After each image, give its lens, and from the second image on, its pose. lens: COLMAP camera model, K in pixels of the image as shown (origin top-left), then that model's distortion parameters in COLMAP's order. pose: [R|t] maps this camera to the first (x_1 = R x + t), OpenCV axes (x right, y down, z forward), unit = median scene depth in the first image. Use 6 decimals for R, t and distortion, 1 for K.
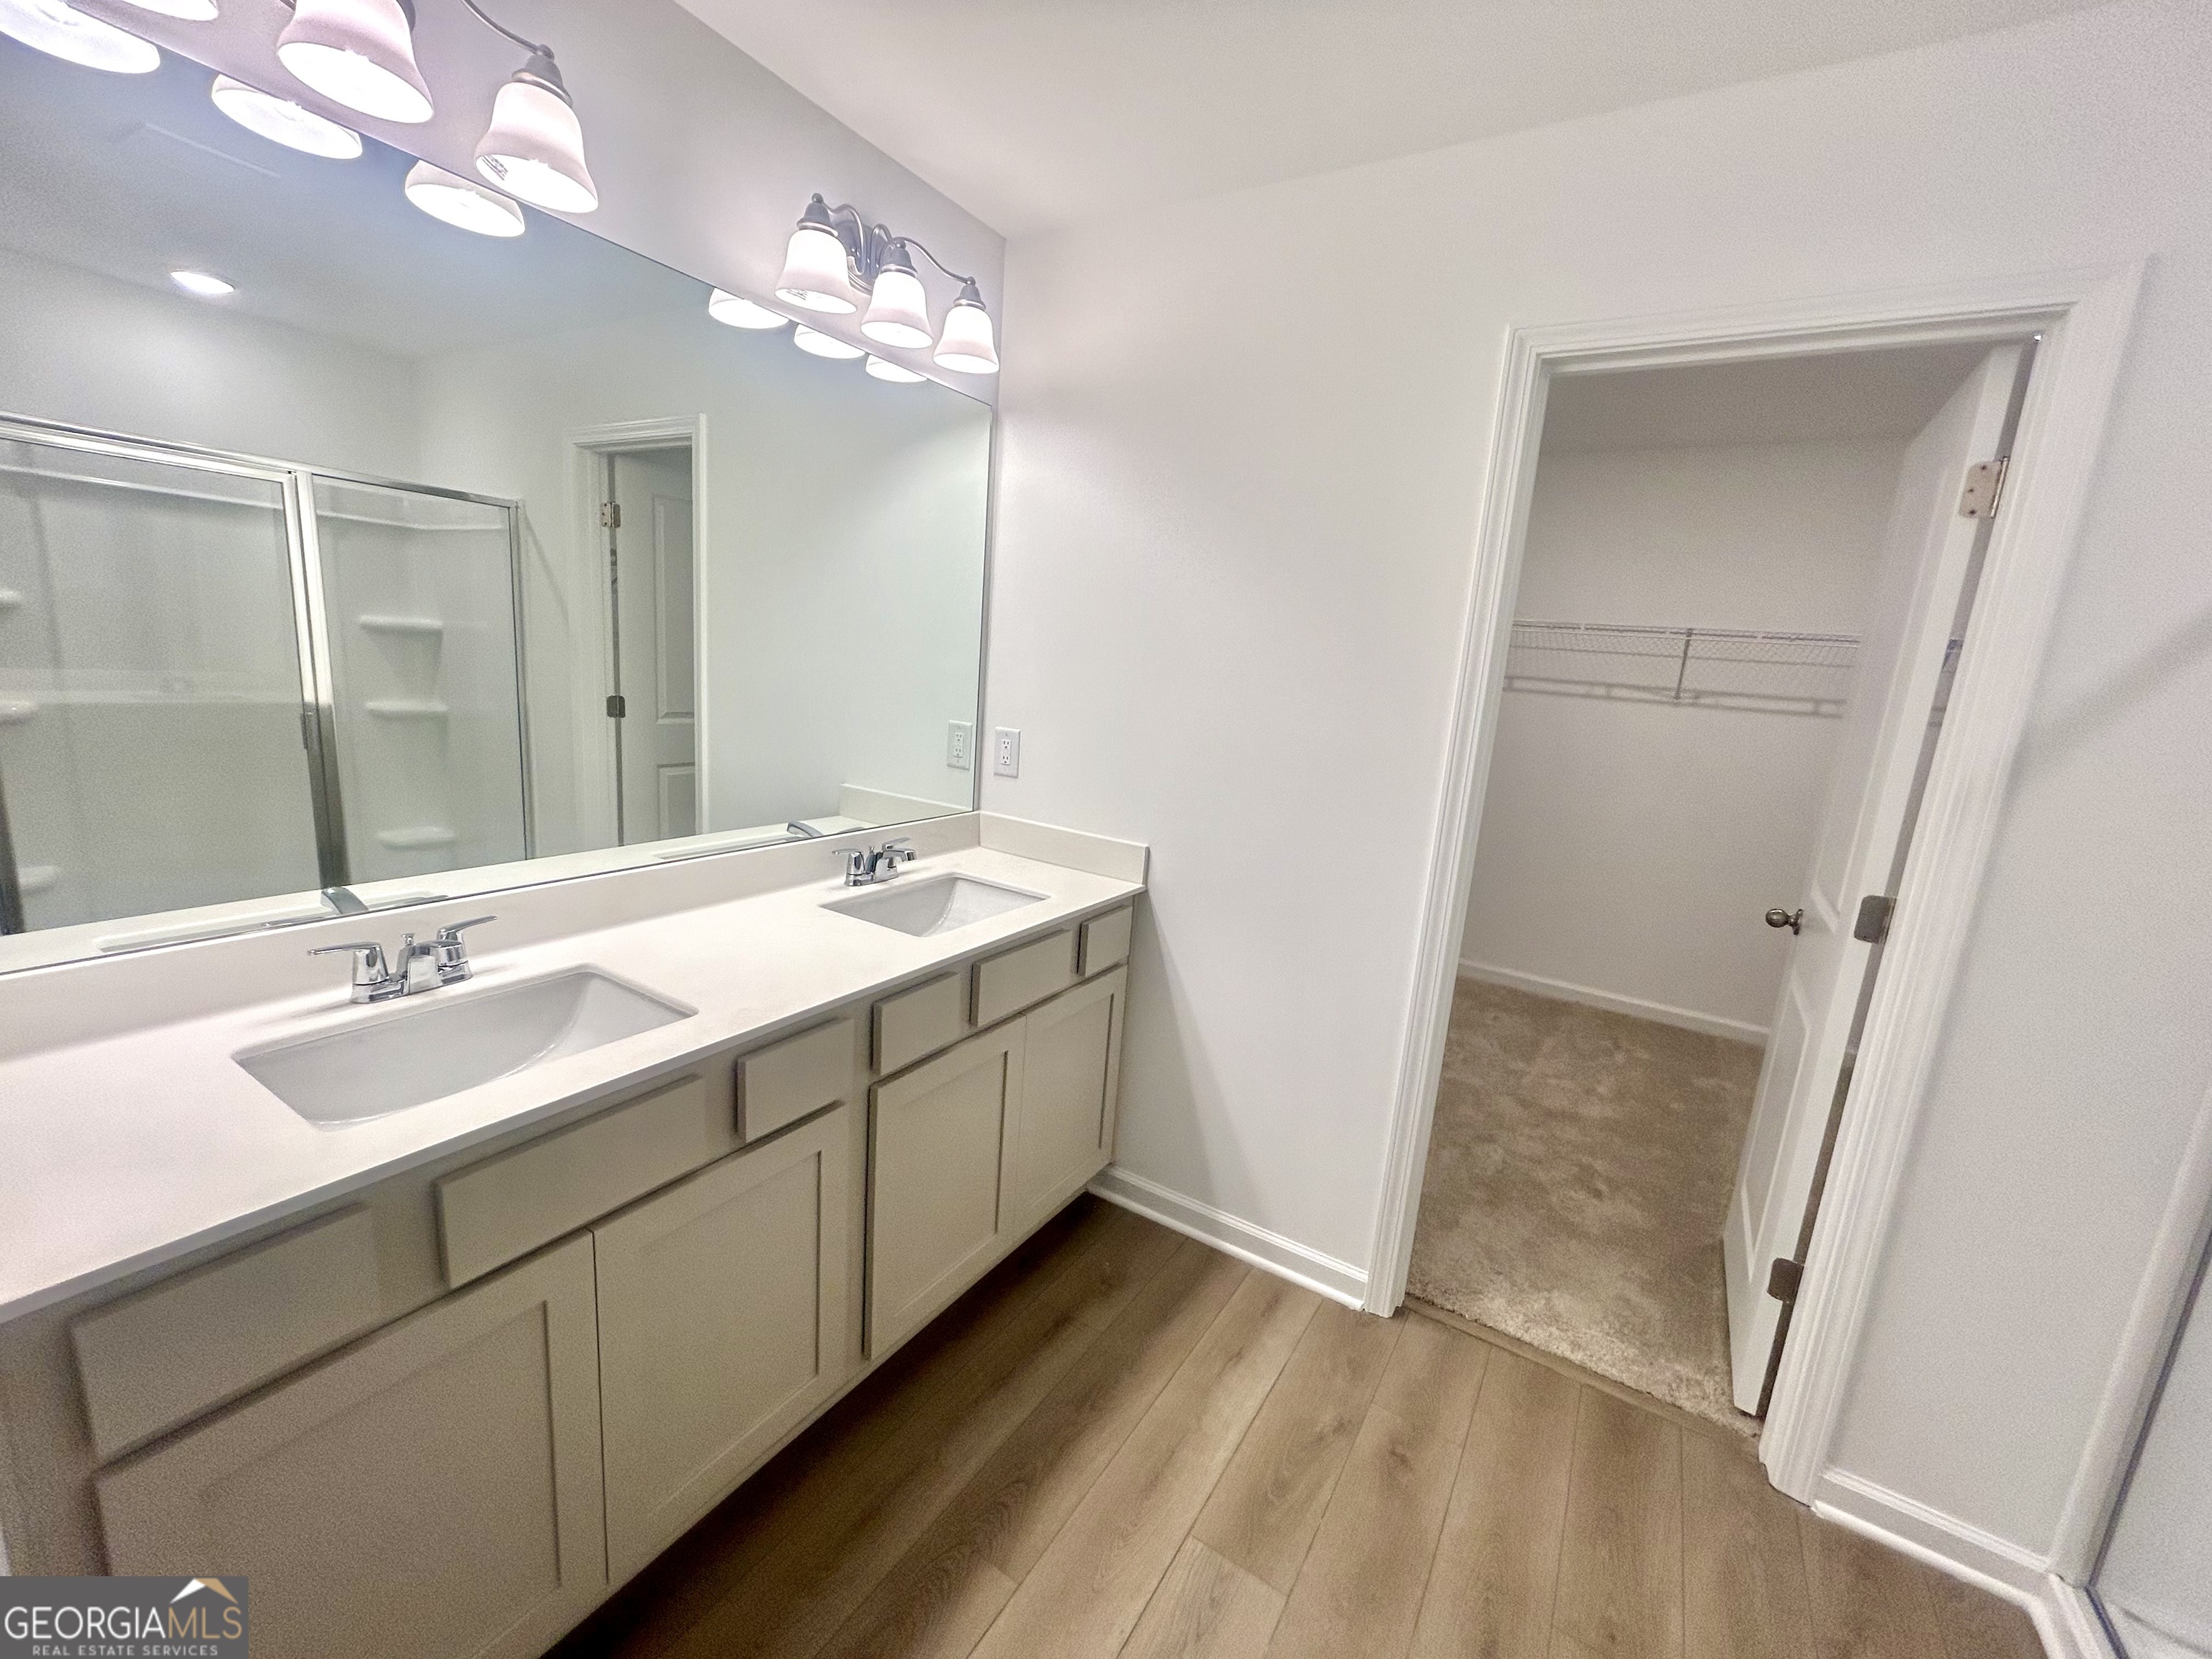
lens RADIAL K [[897.3, 0, 1108.2], [0, 897.3, 840.4], [0, 0, 1]] dist [0.000553, 0.000147]
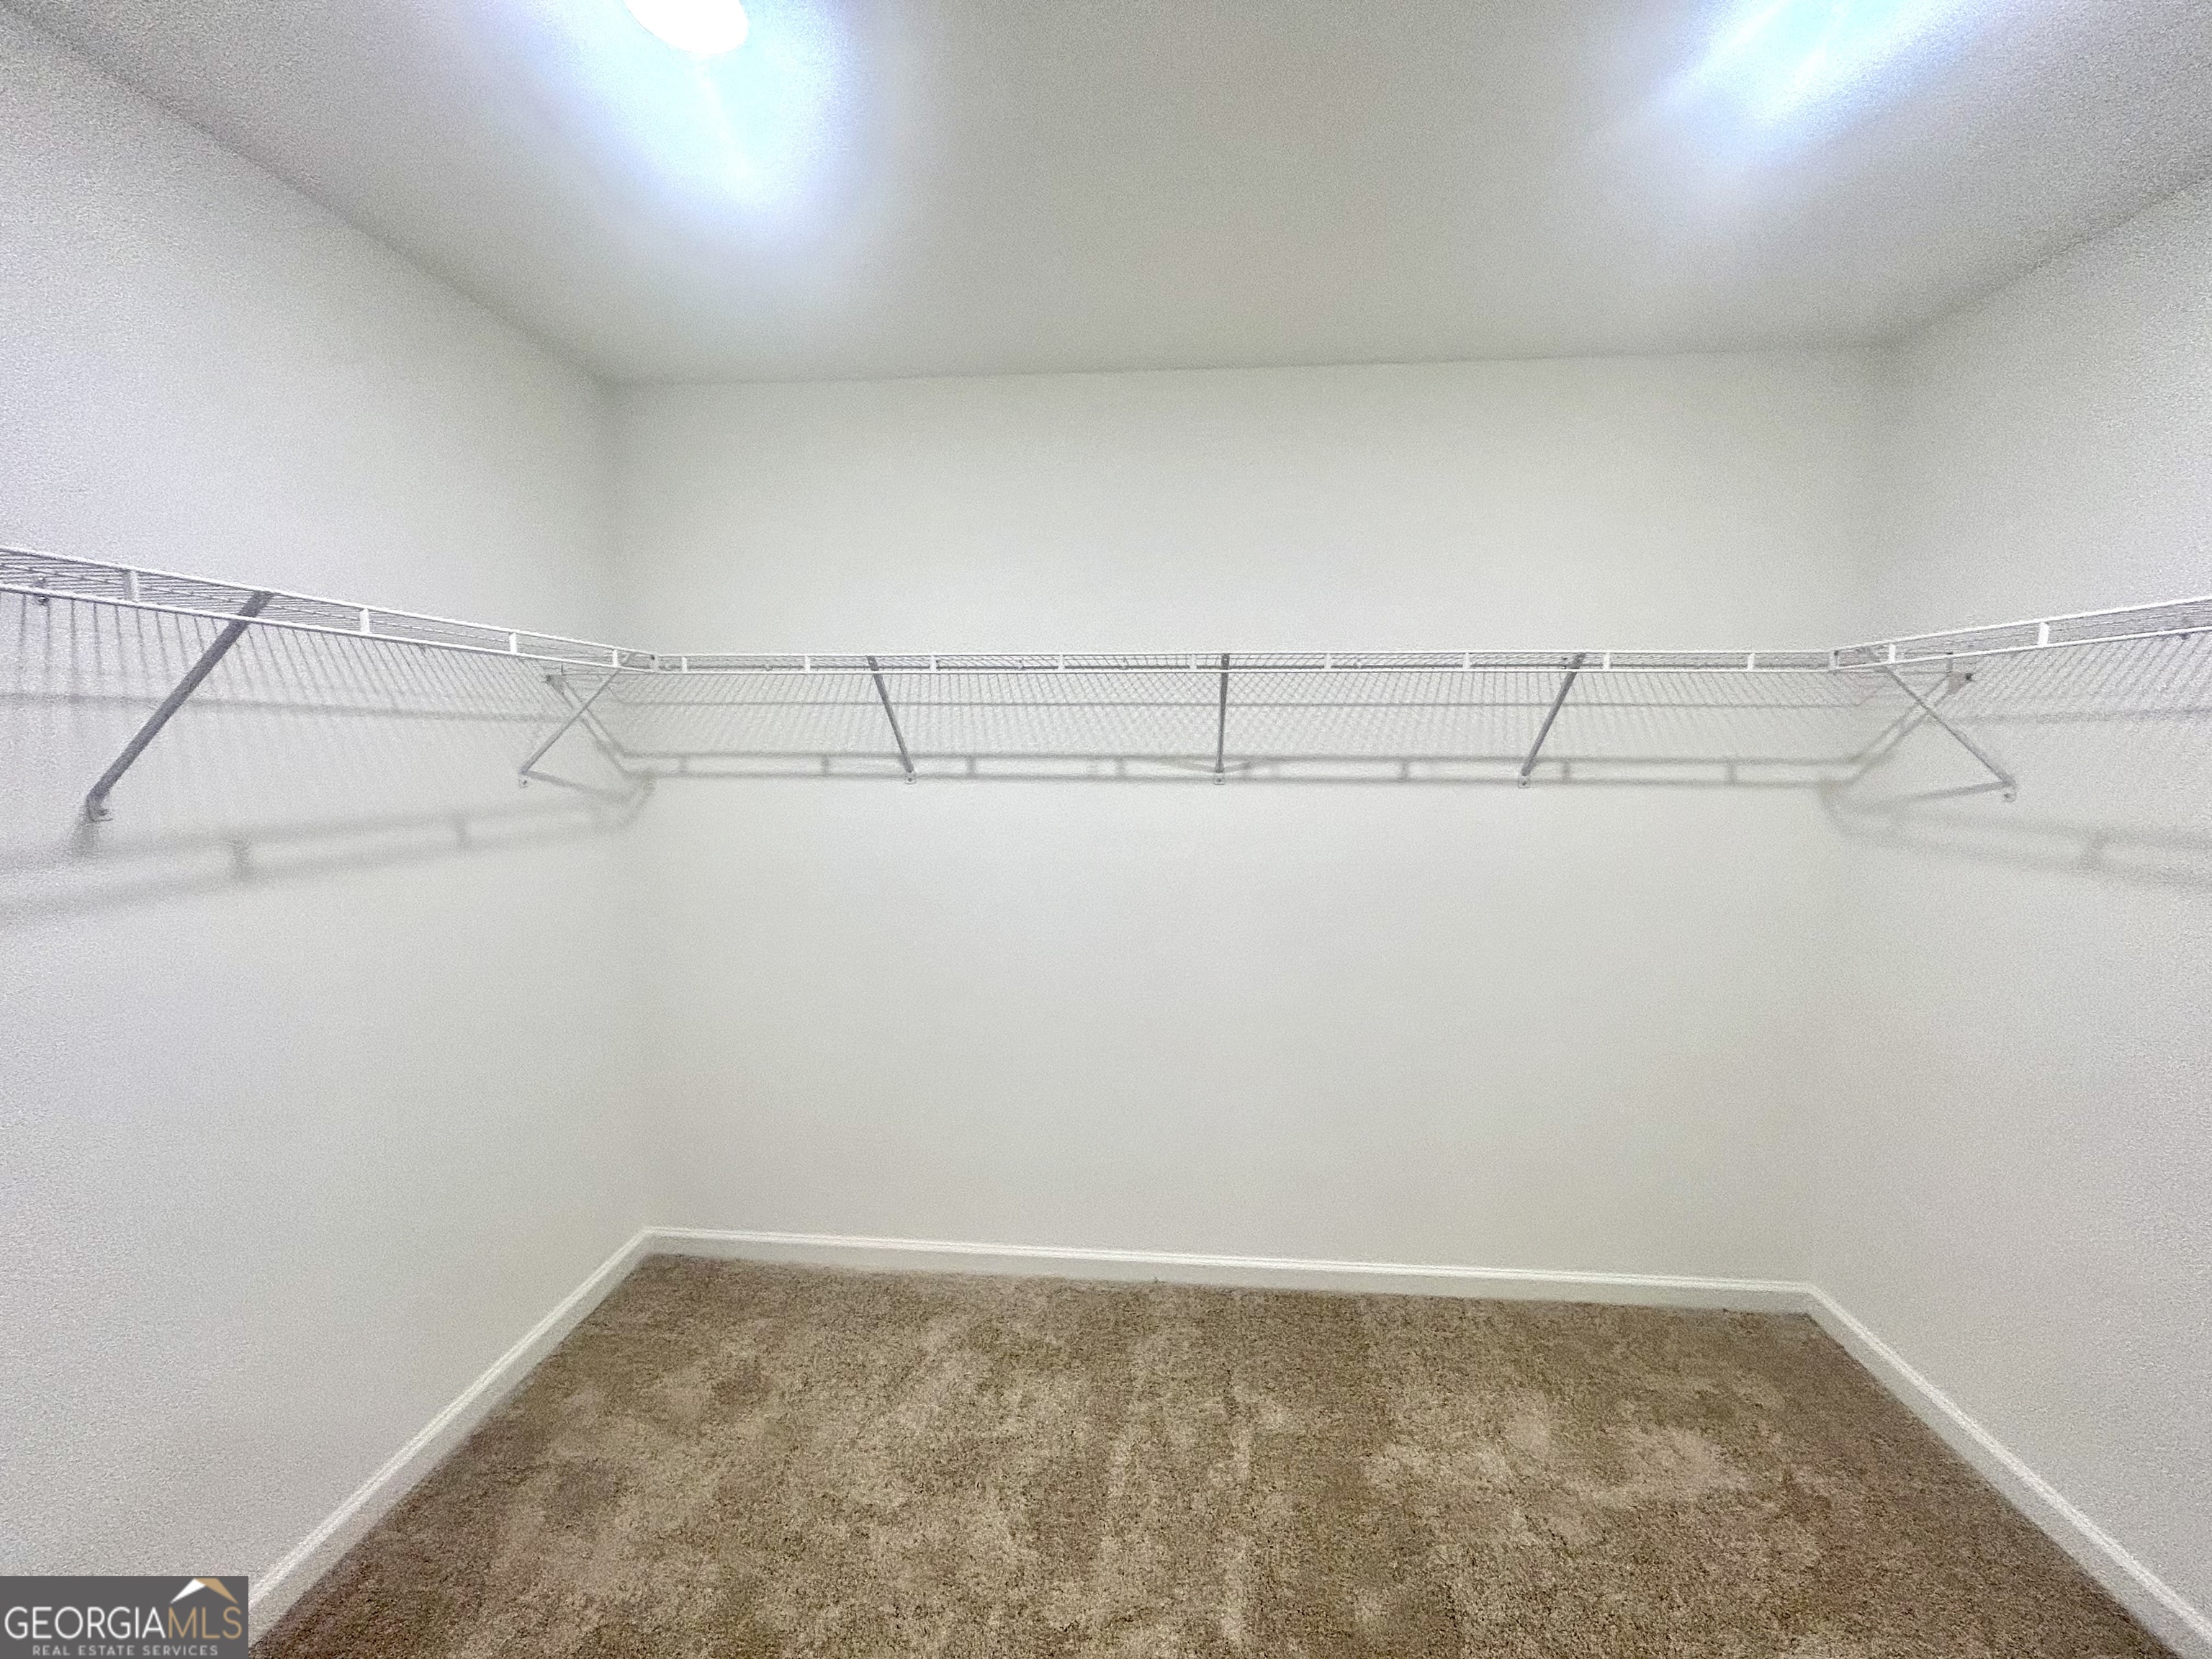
lens RADIAL K [[897.3, 0, 1110.0], [0, 897.3, 823.7], [0, 0, 1]] dist [0.000553, 0.000147]
pose [[0.887571, -0.111436, 0.446989, 0.291606], [0.152064, 0.986786, -0.055939, -0.100870], [-0.434849, 0.117621, 0.892789, 0.493917]]
